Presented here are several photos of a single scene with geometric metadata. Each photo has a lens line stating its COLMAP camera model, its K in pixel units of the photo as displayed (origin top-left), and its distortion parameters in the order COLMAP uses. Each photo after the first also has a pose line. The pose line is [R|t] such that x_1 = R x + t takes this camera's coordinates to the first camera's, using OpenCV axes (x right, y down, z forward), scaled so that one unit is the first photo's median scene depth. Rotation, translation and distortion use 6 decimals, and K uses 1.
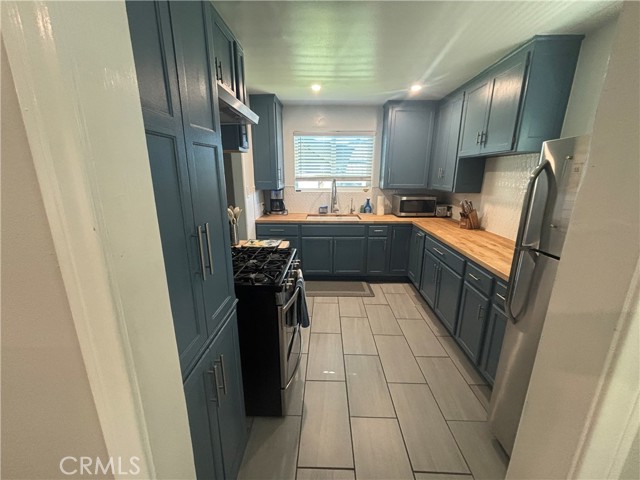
lens RADIAL K [[258.2, 0, 318.3], [0, 258.2, 239.4], [0, 0, 1]] dist [-0.003623, 0.000976]
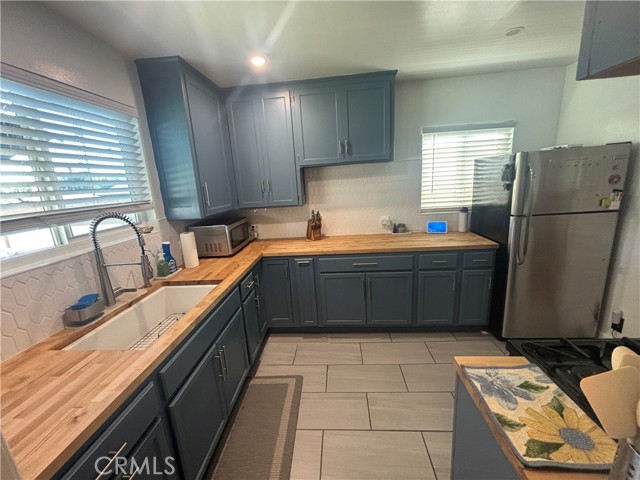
lens RADIAL K [[258.2, 0, 319.6], [0, 258.2, 241.1], [0, 0, 1]] dist [-0.003623, 0.000976]
pose [[0.047303, -0.231611, 0.971658, -0.351562], [0.308230, 0.928661, 0.206356, -0.225390], [-0.950135, 0.289733, 0.115318, 0.846699]]
